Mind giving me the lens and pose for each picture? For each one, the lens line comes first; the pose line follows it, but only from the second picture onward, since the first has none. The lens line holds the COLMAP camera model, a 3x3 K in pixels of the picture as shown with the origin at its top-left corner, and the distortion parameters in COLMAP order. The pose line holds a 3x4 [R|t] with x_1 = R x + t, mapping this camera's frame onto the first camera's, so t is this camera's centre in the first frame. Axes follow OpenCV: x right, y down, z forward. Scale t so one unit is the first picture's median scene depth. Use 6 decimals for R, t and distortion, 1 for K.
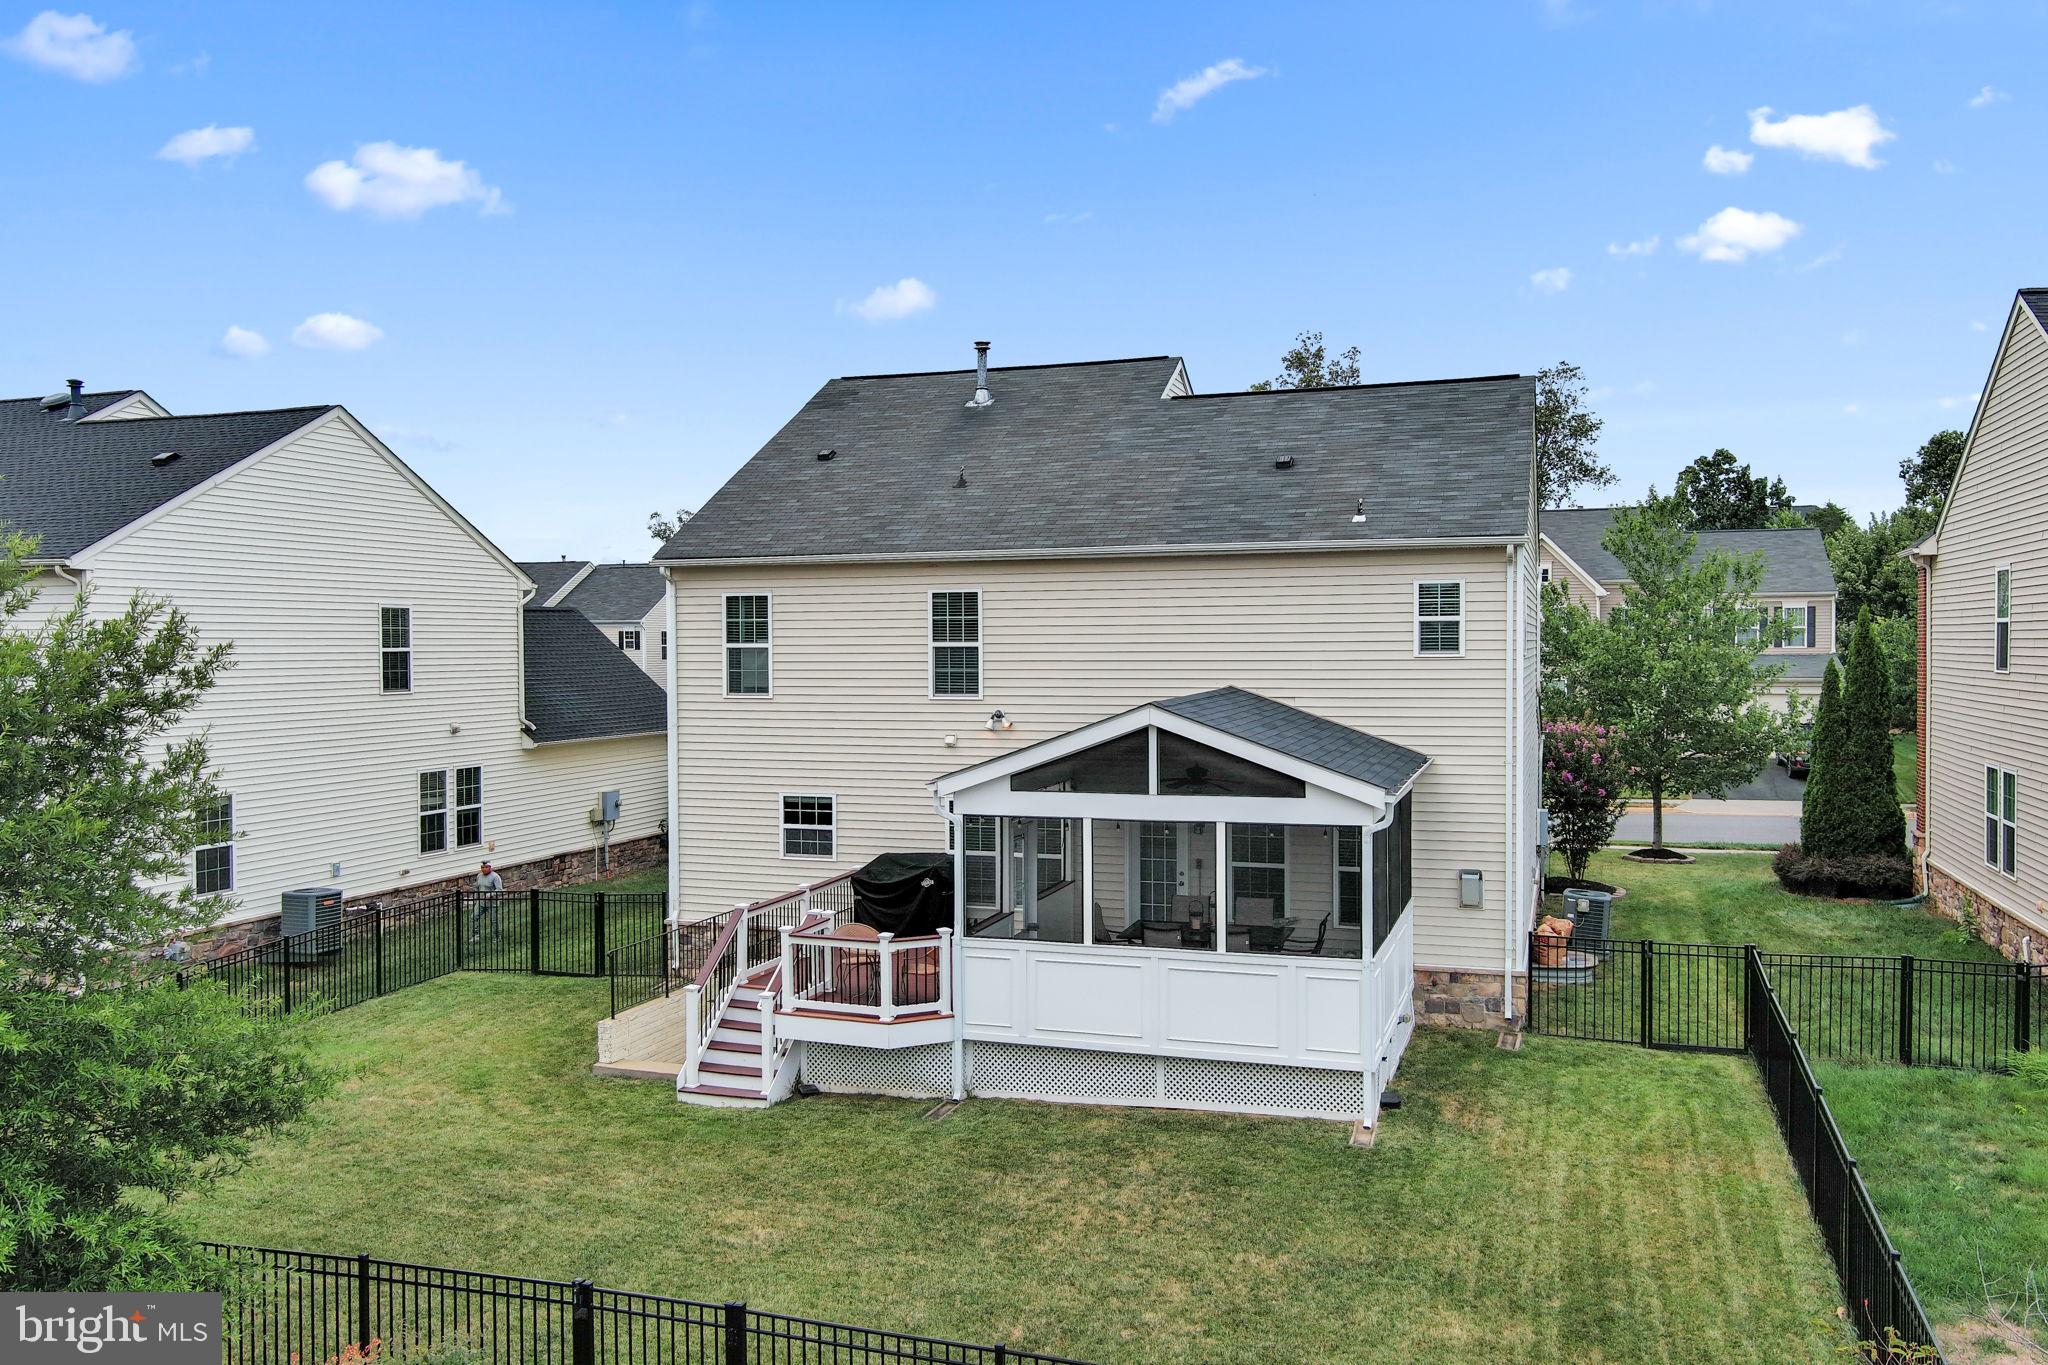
lens RADIAL K [[1601.1, 0, 1022.2], [0, 1601.1, 676.7], [0, 0, 1]] dist [0.016578, -0.006255]
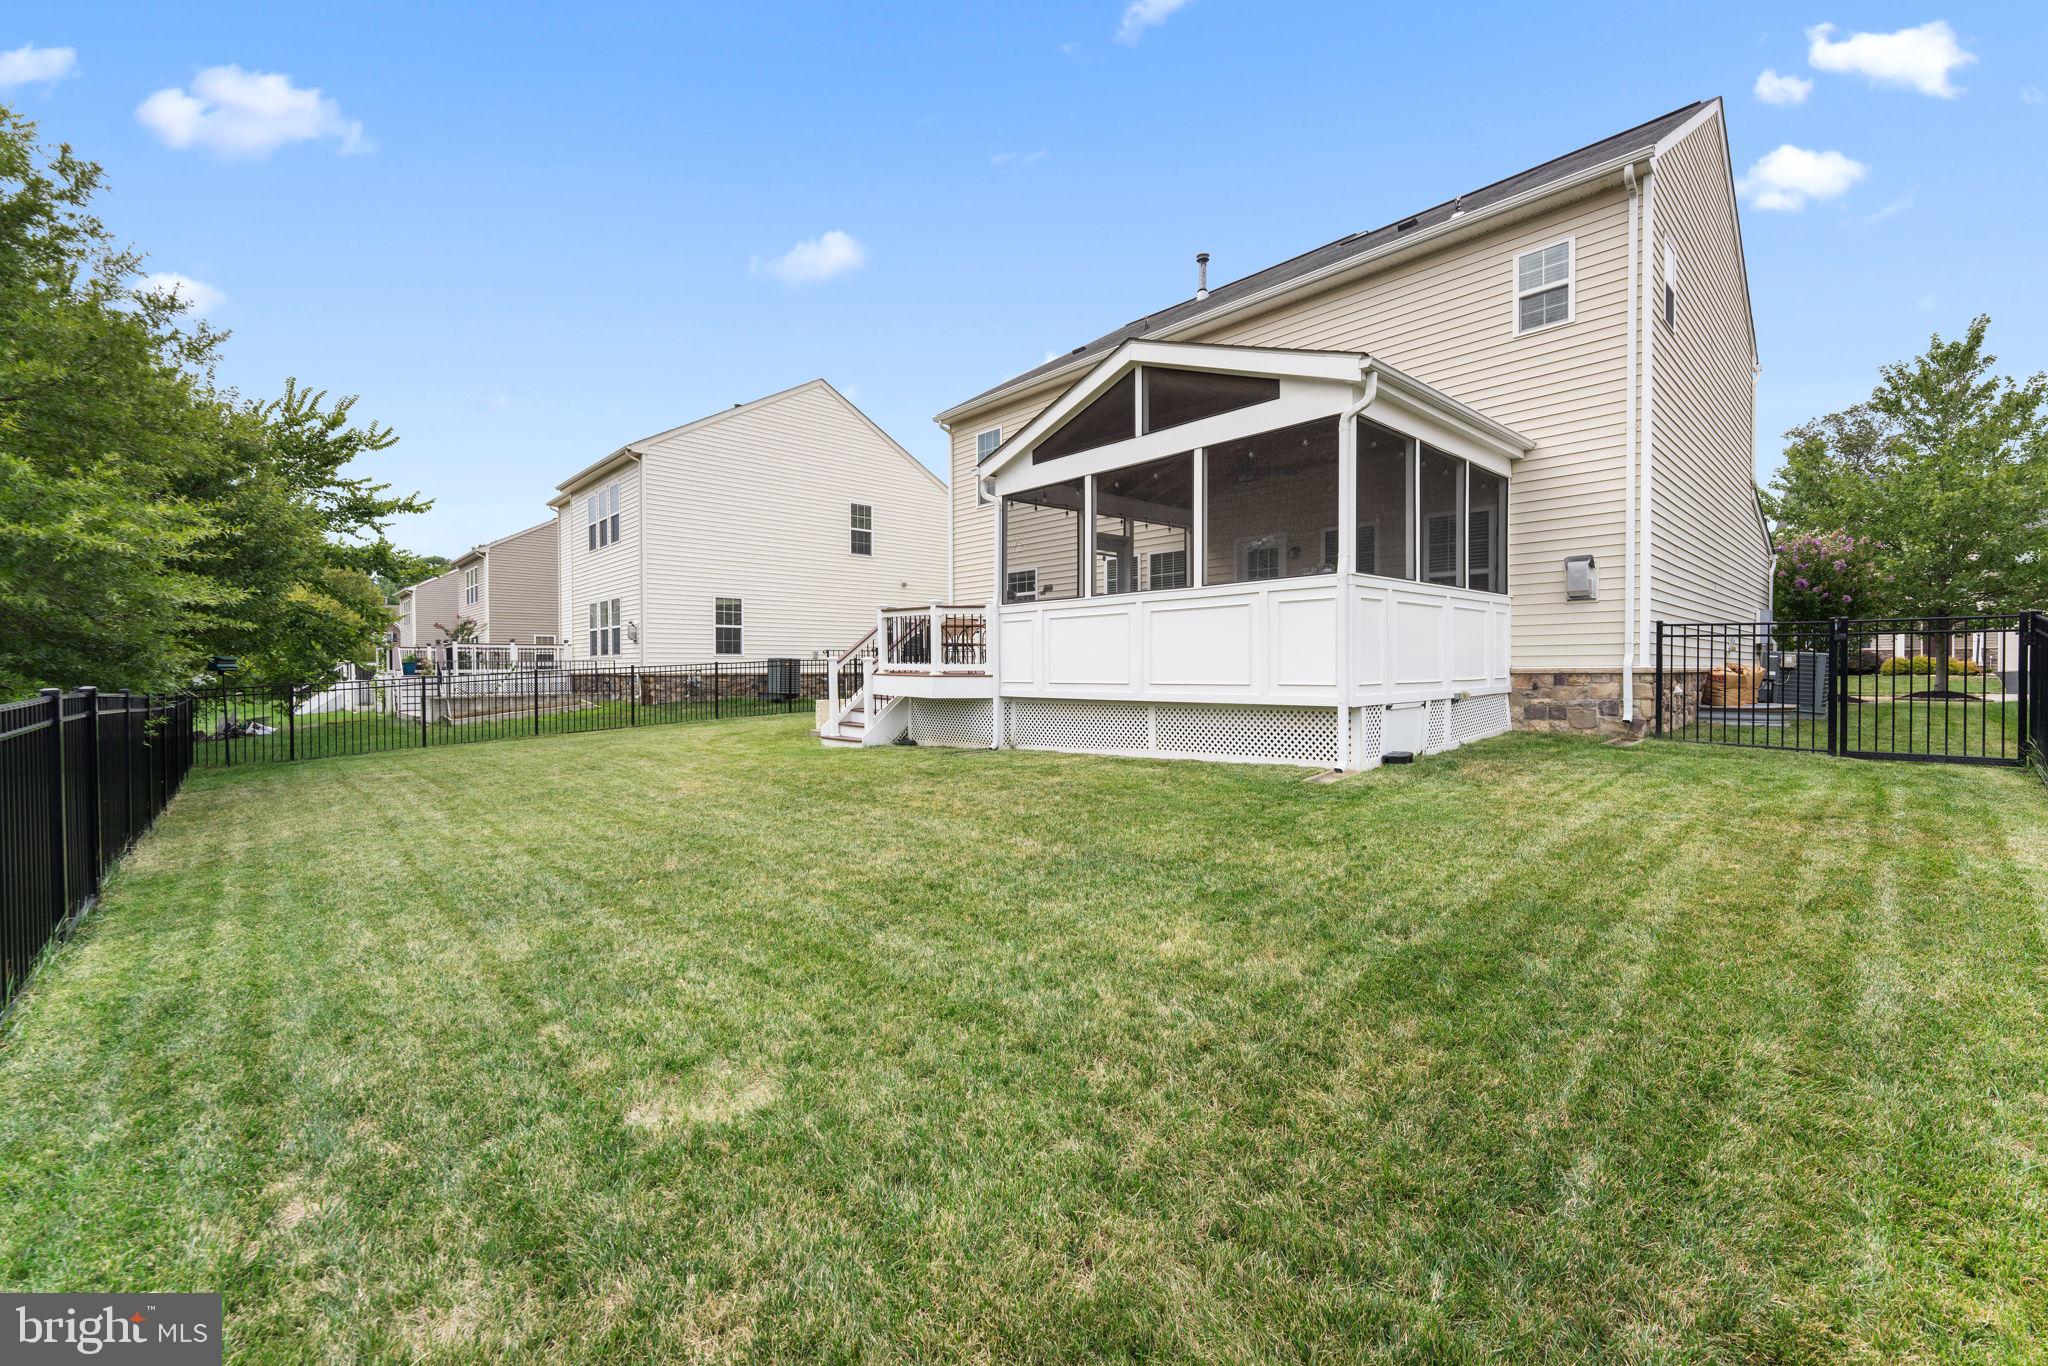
lens RADIAL K [[825.0, 0, 1018.8], [0, 825.0, 677.3], [0, 0, 1]] dist [0.003206, -0.000234]
pose [[0.880439, 0.007337, -0.474102, 0.232727], [-0.013937, 0.999849, -0.010408, 0.205307], [0.473954, 0.015771, 0.880408, 0.465867]]
